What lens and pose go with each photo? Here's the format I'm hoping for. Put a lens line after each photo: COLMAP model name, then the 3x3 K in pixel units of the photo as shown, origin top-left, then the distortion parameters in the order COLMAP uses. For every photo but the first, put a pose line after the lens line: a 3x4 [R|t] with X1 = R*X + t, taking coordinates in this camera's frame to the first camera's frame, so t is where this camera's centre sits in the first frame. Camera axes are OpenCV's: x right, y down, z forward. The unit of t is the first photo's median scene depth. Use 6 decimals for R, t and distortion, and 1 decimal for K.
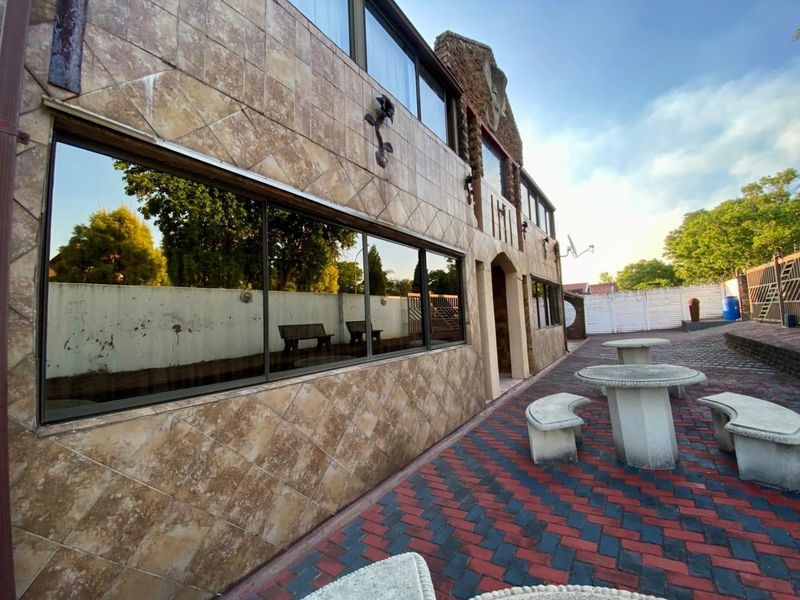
lens RADIAL K [[328.3, 0, 401.1], [0, 328.3, 299.5], [0, 0, 1]] dist [-0.002987, -0.008970]
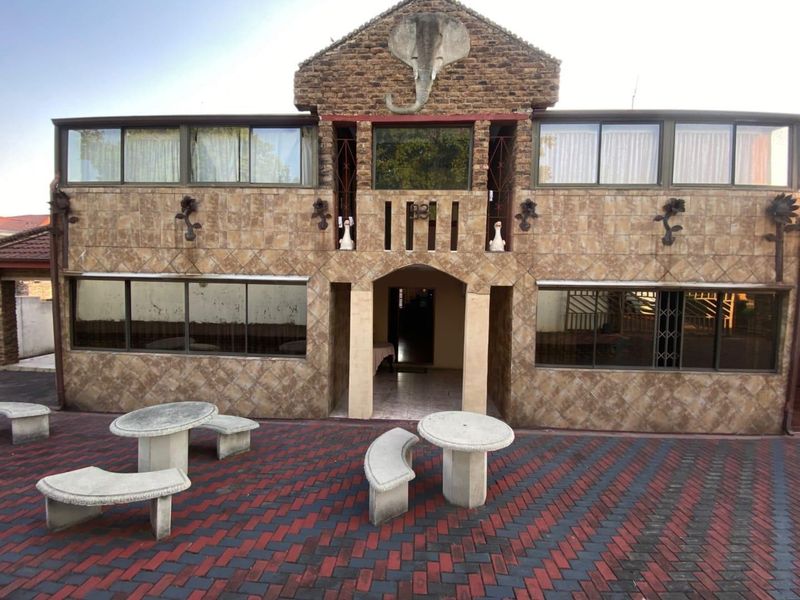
lens RADIAL K [[328.3, 0, 400.0], [0, 328.3, 296.9], [0, 0, 1]] dist [-0.002987, -0.008970]
pose [[0.519900, 0.100227, -0.848327, 2.399649], [0.013395, 0.992014, 0.125412, -0.397480], [0.854122, -0.076565, 0.514405, 1.293107]]
